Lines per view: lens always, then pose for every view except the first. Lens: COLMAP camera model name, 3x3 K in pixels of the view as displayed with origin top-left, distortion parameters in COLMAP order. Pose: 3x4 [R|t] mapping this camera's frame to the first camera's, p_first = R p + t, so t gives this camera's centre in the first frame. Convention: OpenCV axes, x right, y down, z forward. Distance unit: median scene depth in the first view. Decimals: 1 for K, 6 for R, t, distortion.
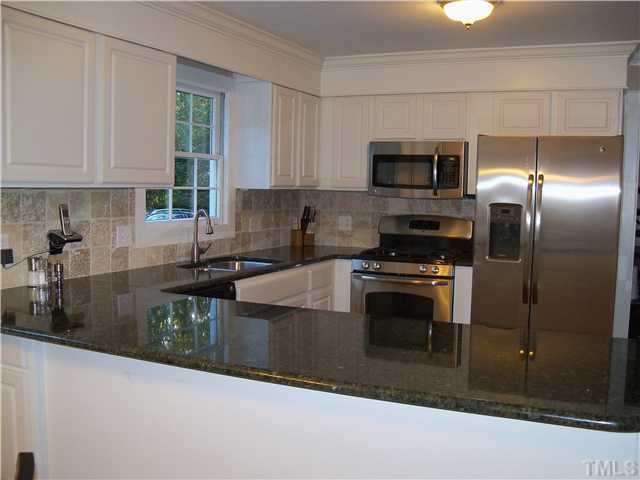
lens RADIAL K [[650.2, 0, 315.6], [0, 650.2, 239.5], [0, 0, 1]] dist [-0.133473, 0.000000]
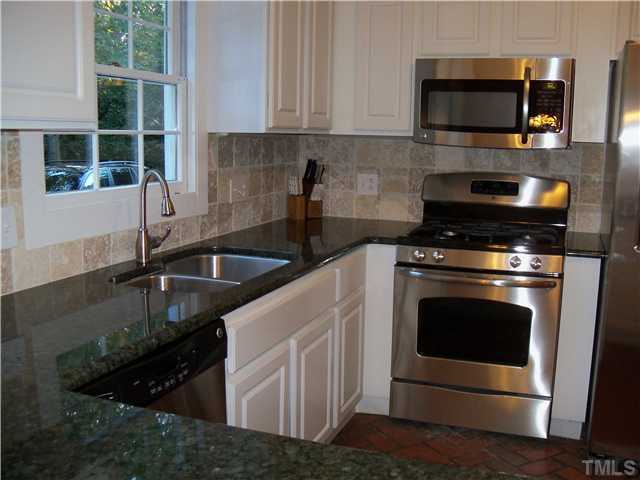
lens RADIAL K [[650.2, 0, 326.9], [0, 650.2, 239.5], [0, 0, 1]] dist [-0.133473, 0.000000]
pose [[0.995634, -0.016463, 0.091882, -0.069495], [0.008992, 0.996663, 0.081134, -0.027066], [-0.092911, -0.079953, 0.992459, 0.384310]]
